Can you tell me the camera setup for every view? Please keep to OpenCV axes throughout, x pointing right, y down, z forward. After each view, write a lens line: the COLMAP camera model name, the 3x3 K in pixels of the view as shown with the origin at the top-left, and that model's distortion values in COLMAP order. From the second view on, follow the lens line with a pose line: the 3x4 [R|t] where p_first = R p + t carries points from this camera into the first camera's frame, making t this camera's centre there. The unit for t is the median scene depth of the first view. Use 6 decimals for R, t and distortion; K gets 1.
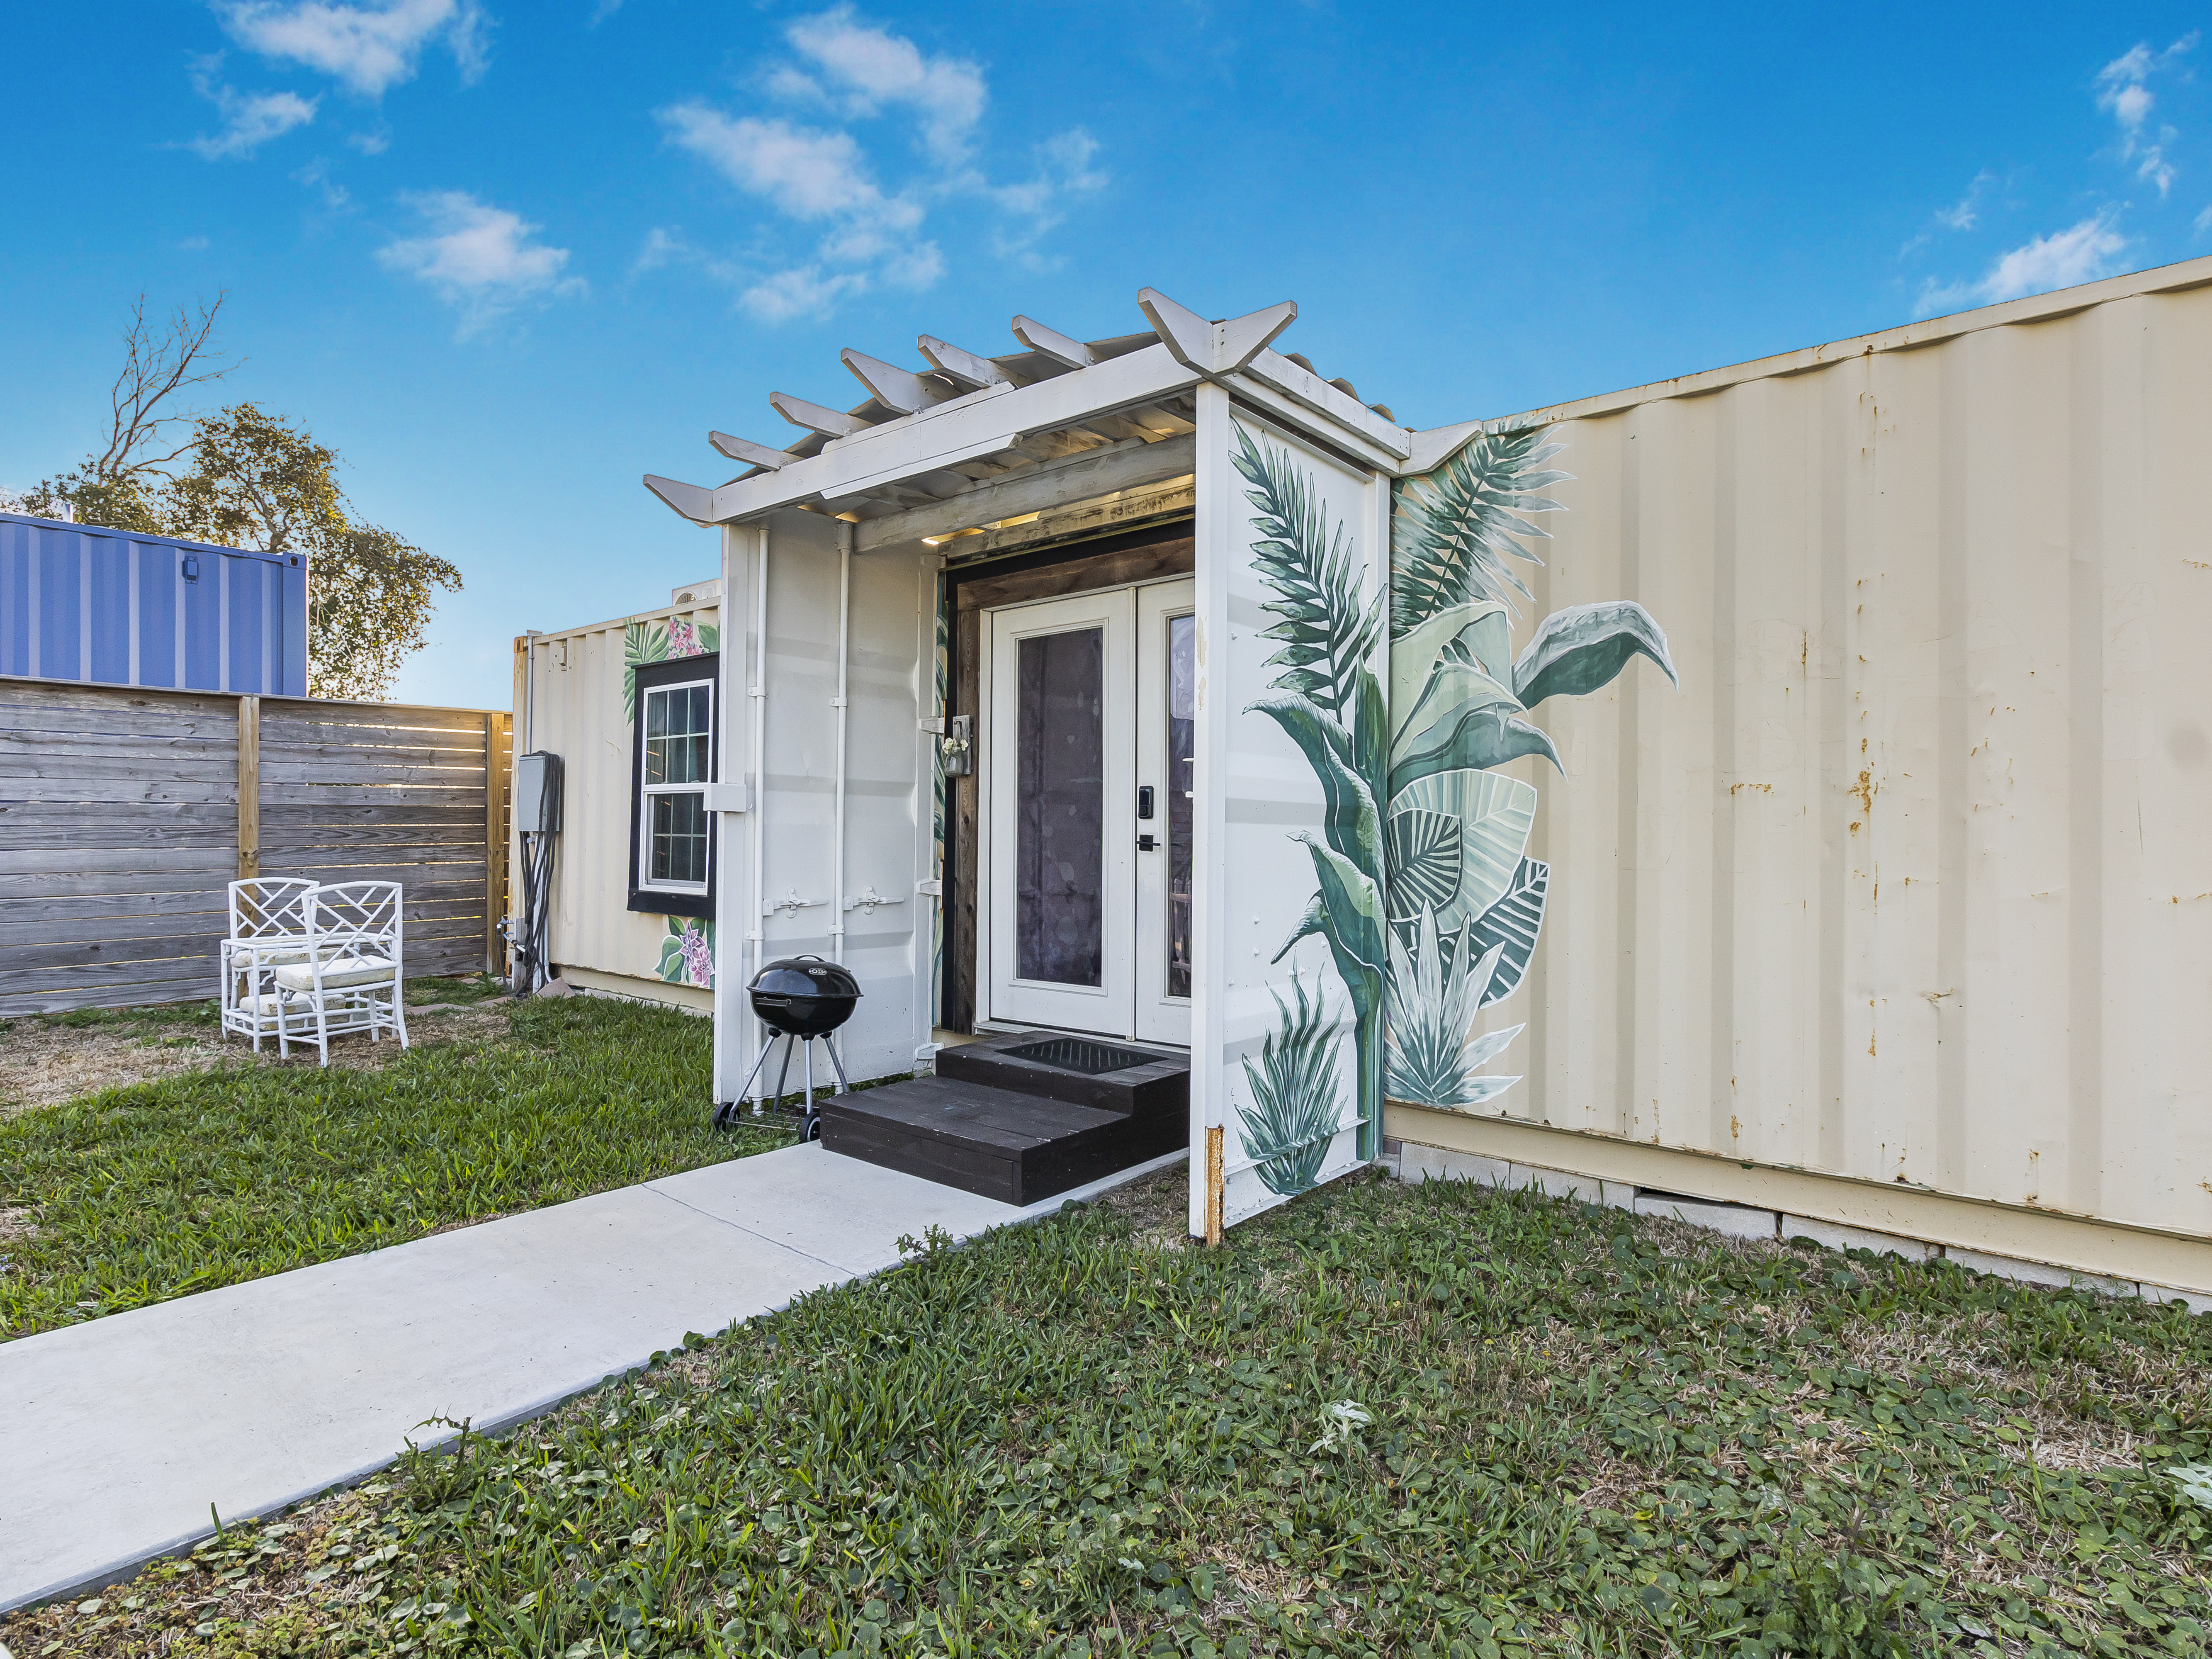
lens RADIAL K [[1142.4, 0, 1117.0], [0, 1142.4, 831.6], [0, 0, 1]] dist [-0.042173, -0.000348]
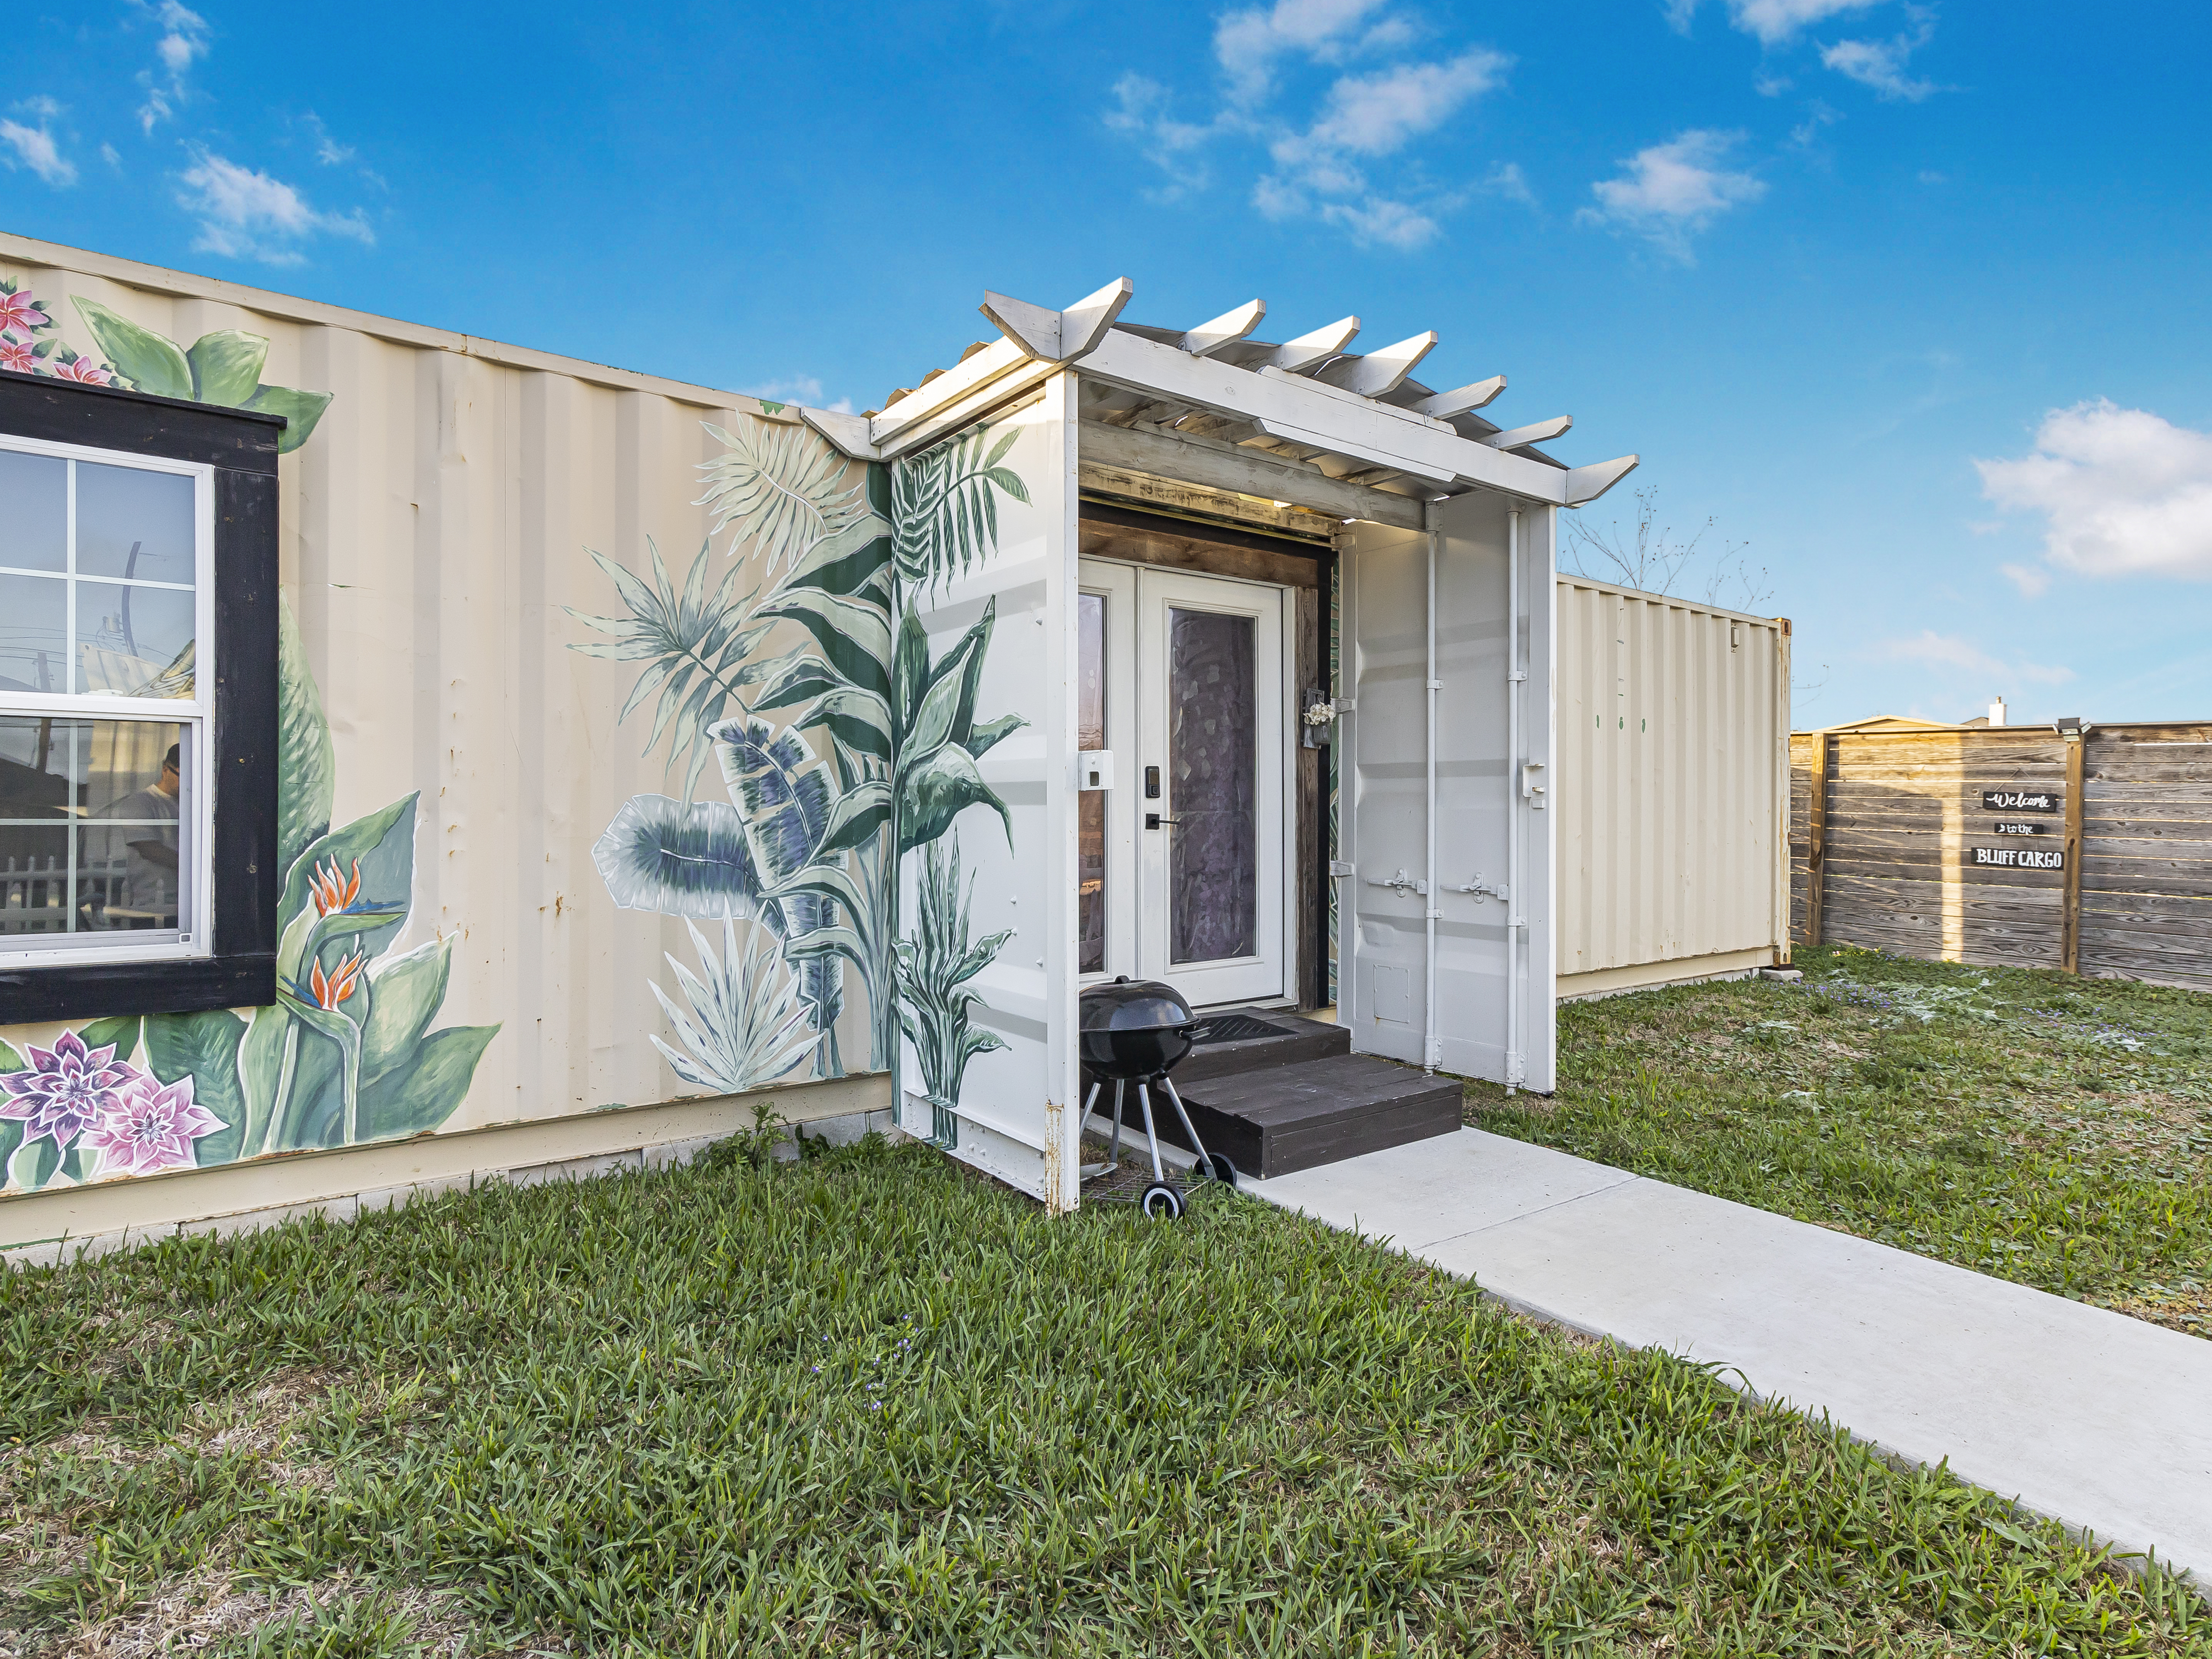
lens RADIAL K [[1142.4, 0, 1115.9], [0, 1142.4, 819.2], [0, 0, 1]] dist [-0.042173, -0.000348]
pose [[0.232695, -0.004211, 0.972541, -0.986578], [-0.000483, 0.999990, 0.004445, 0.003233], [-0.972550, -0.001504, 0.232691, 0.801368]]
